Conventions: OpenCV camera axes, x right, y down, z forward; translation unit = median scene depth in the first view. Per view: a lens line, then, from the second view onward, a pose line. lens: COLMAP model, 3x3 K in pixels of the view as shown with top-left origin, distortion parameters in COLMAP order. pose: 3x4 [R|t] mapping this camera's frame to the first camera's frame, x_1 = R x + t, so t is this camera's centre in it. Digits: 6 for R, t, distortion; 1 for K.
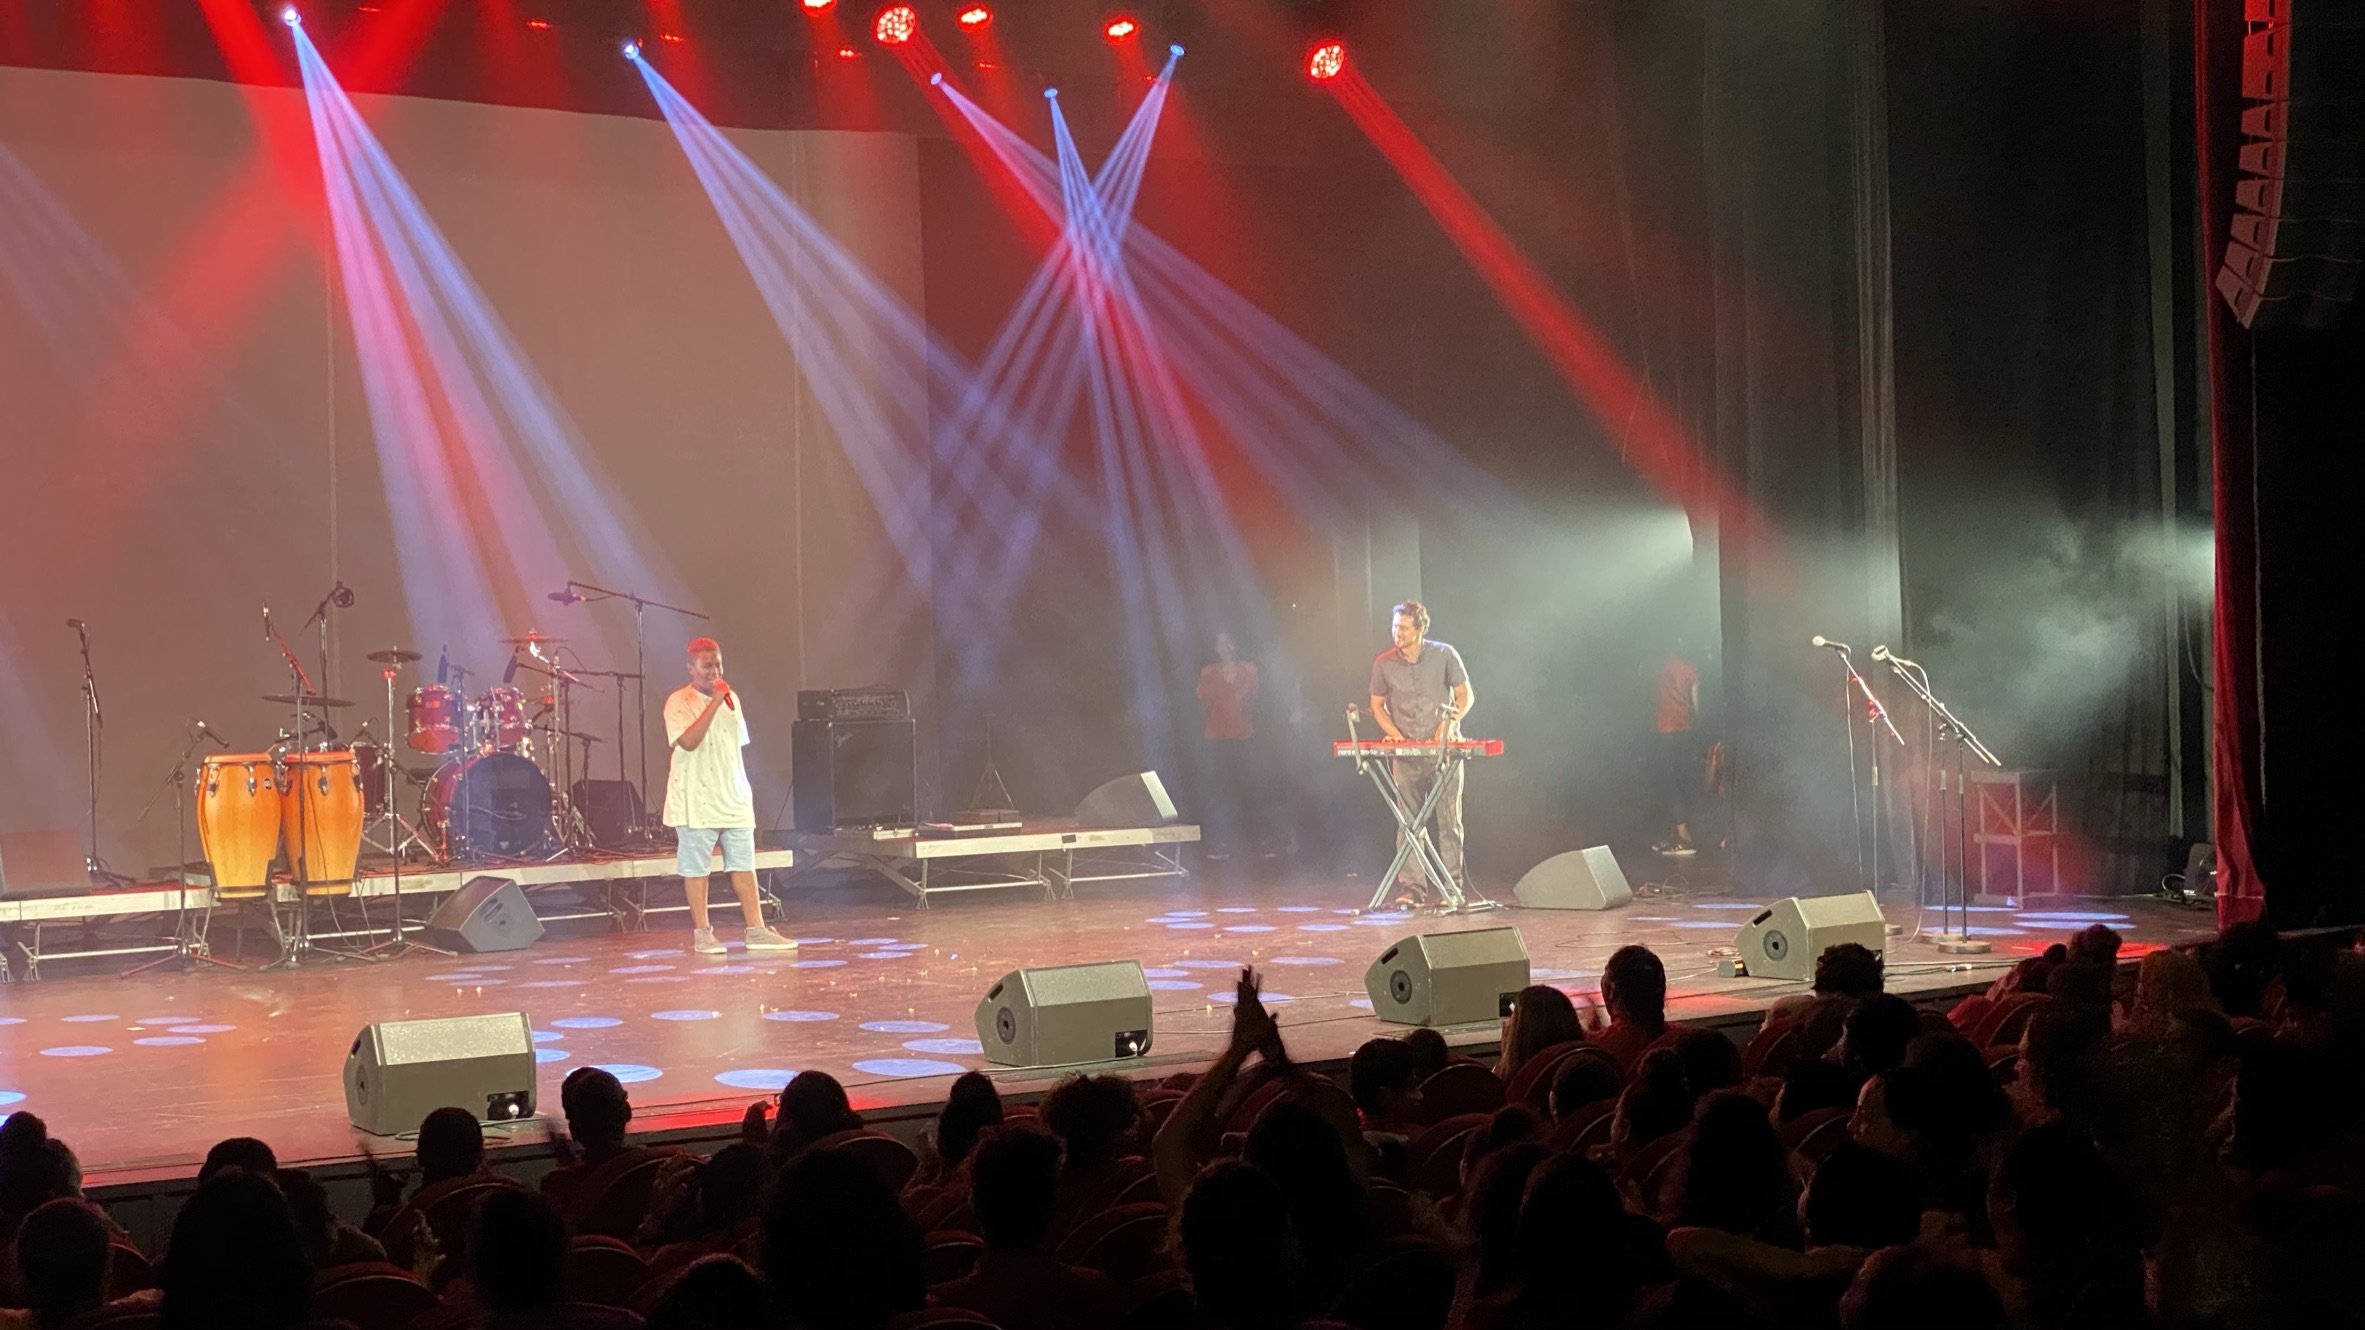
lens RADIAL K [[3585.1, 0, 1201.4], [0, 3585.1, 655.9], [0, 0, 1]] dist [0.115087, -0.111355]
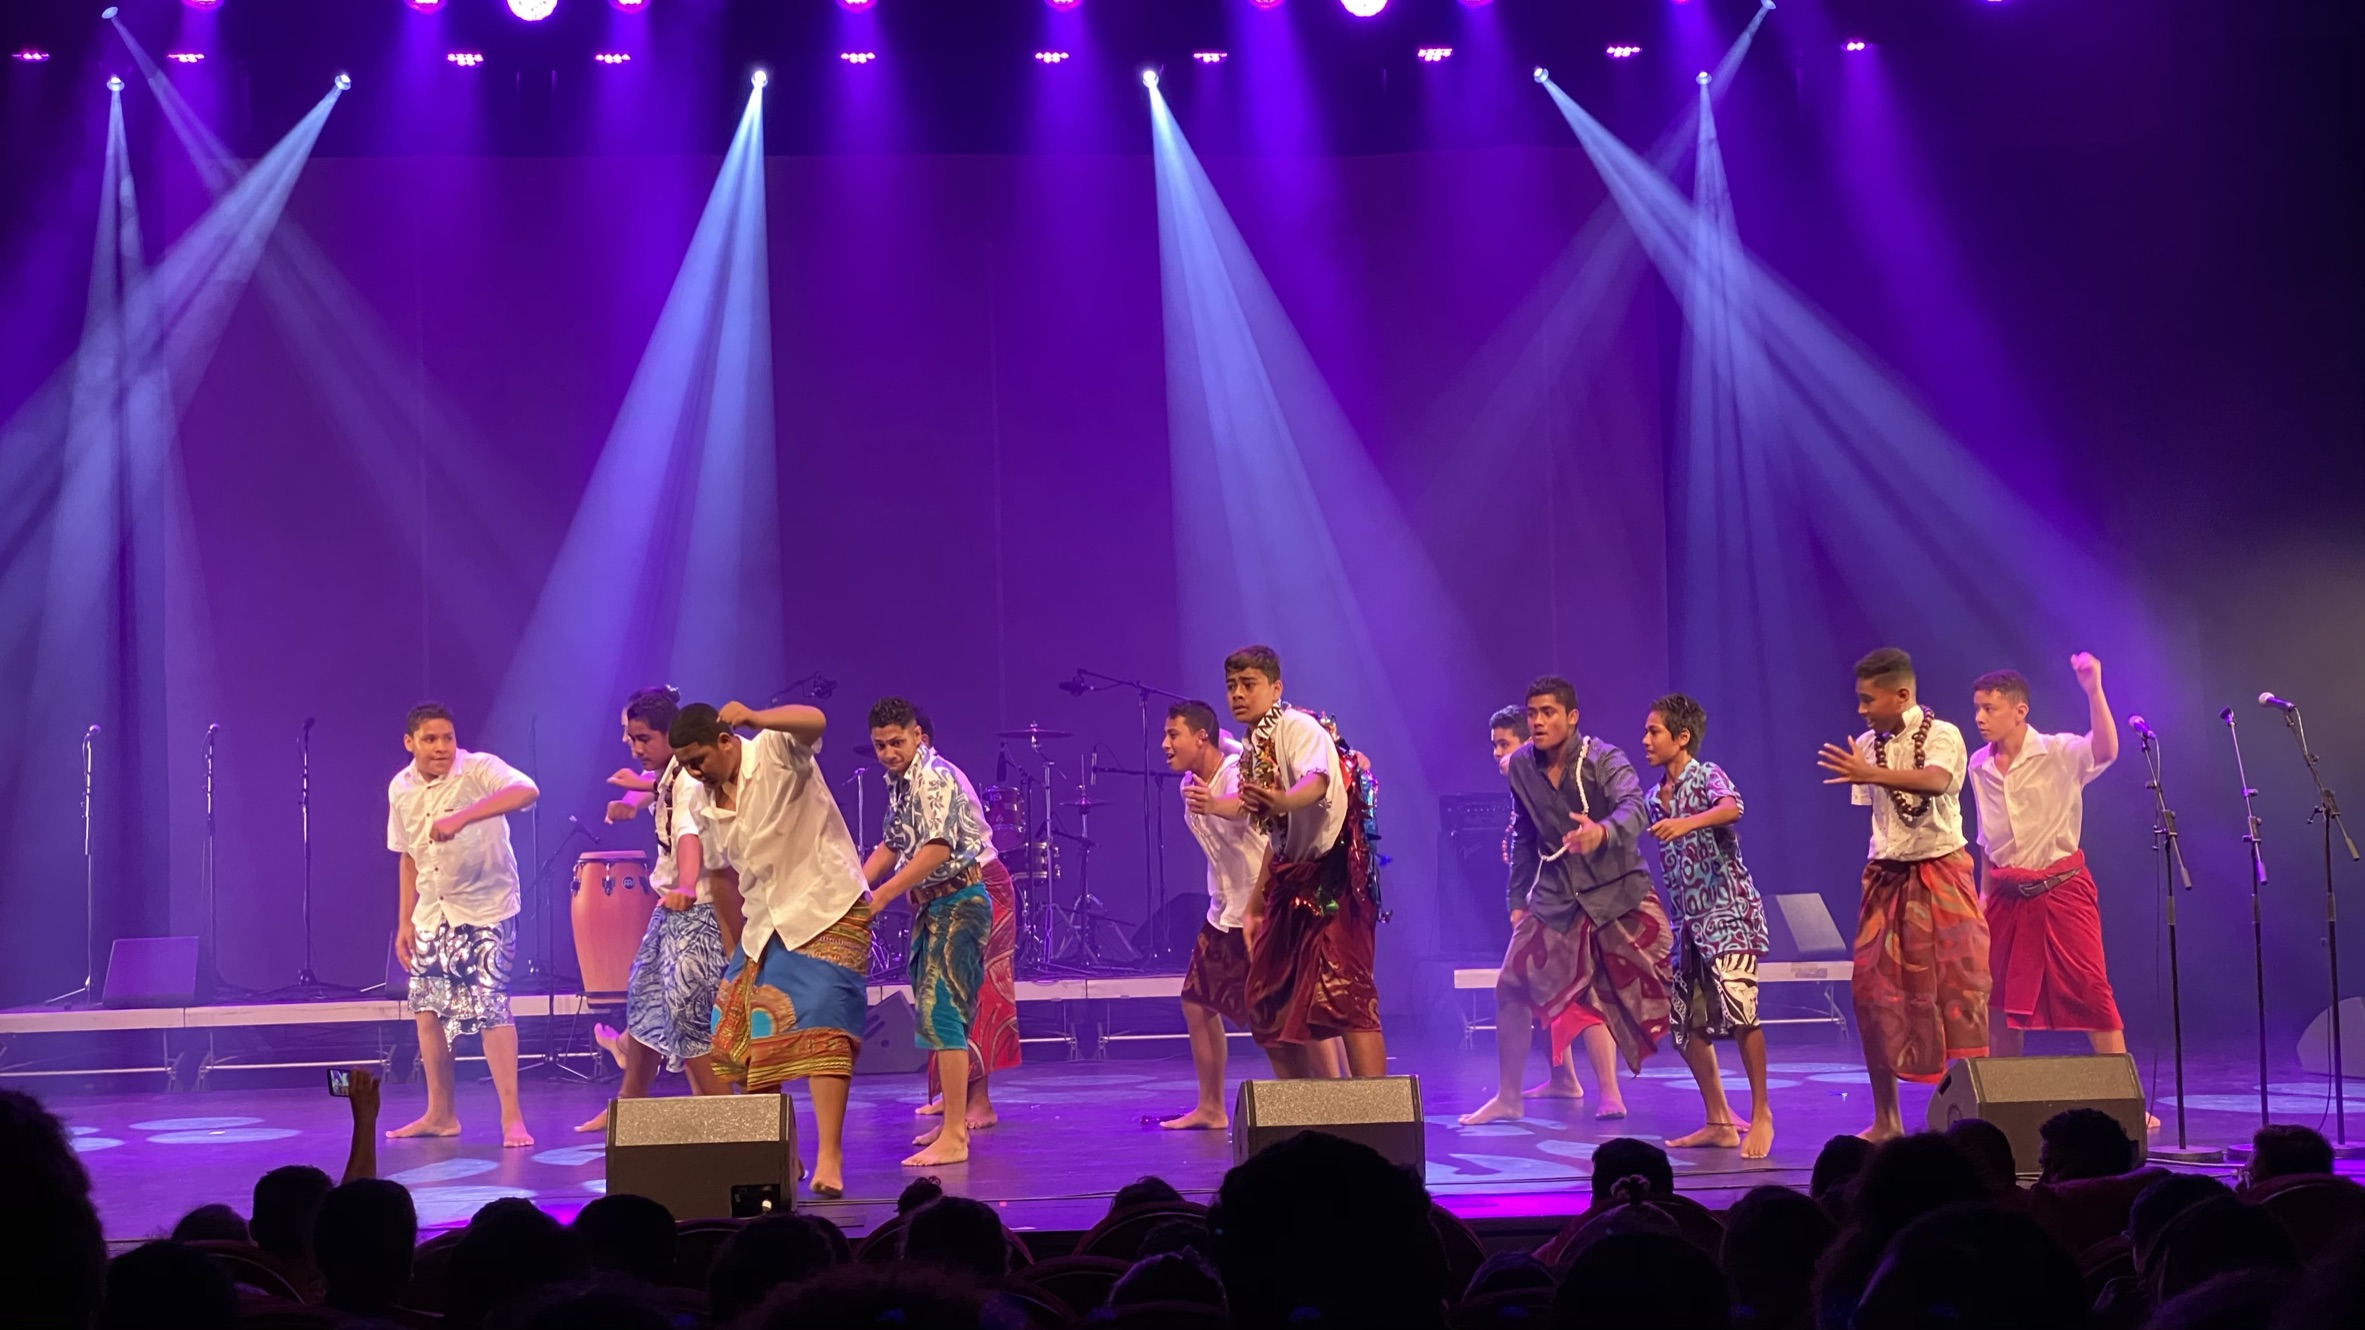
lens RADIAL K [[3581.1, 0, 1170.6], [0, 3581.1, 659.8], [0, 0, 1]] dist [0.147329, -0.019775]
pose [[0.855457, -0.020946, -0.517451, 0.339848], [-0.001035, 0.999111, -0.042154, 0.016349], [0.517873, 0.036597, 0.854674, 0.266336]]
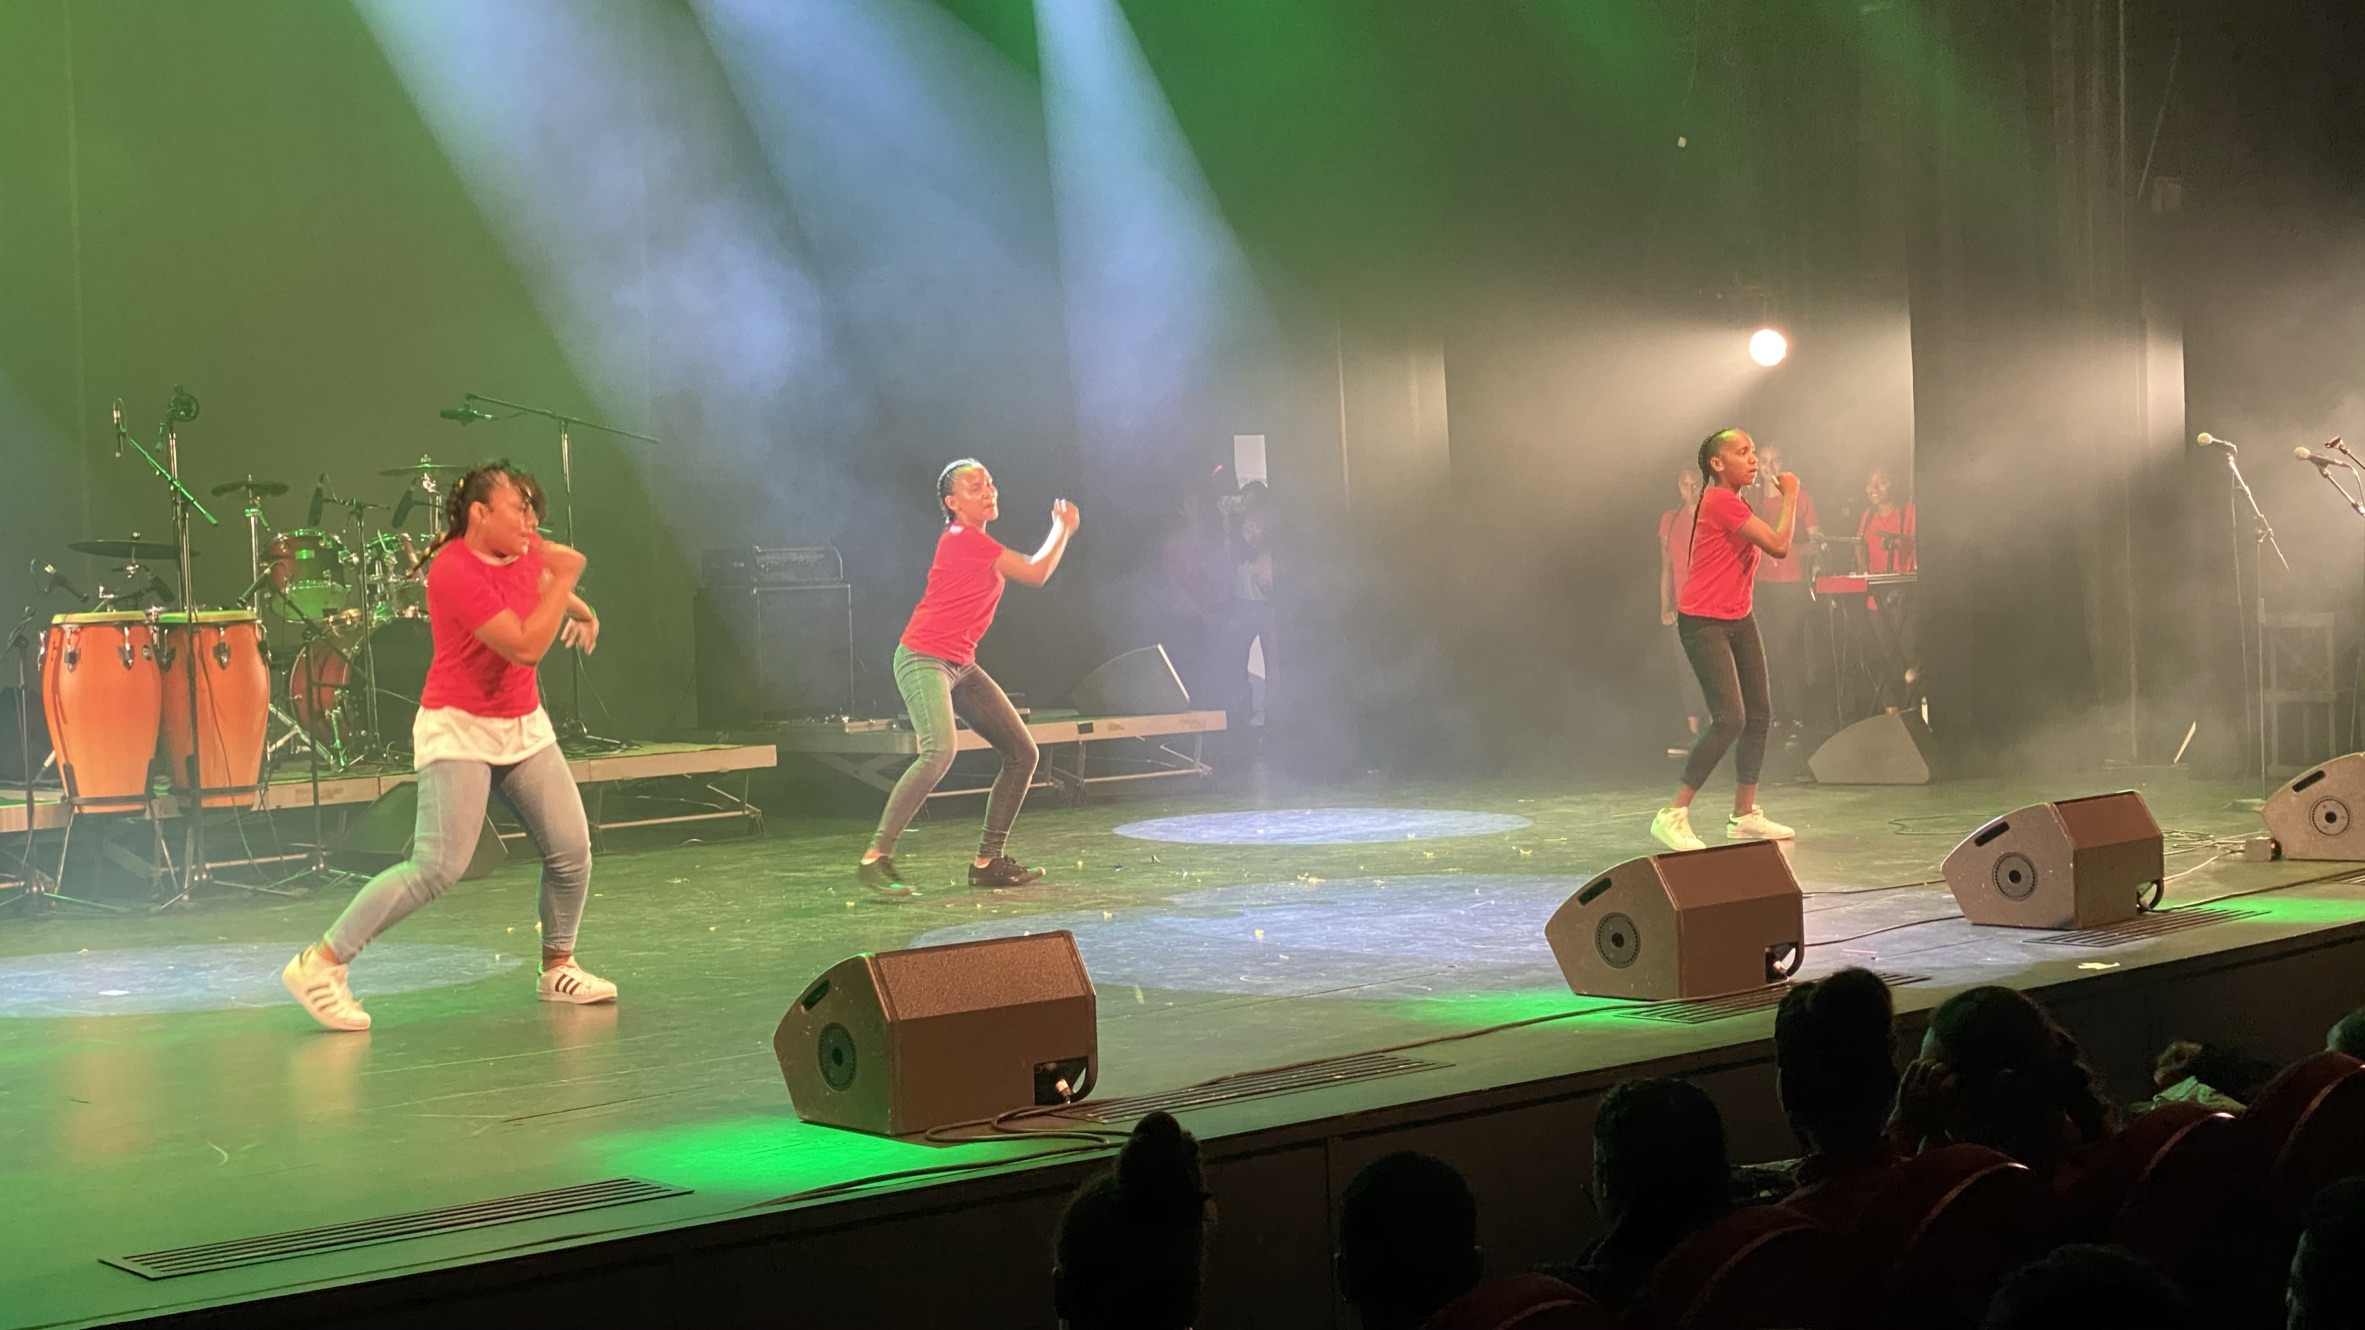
lens RADIAL K [[3585.1, 0, 1201.4], [0, 3585.1, 655.9], [0, 0, 1]] dist [0.115087, -0.111355]
pose [[0.981391, -0.015002, 0.191432, -0.187151], [0.012615, 0.999827, 0.013681, 0.028392], [-0.191604, -0.011012, 0.981411, 0.254854]]
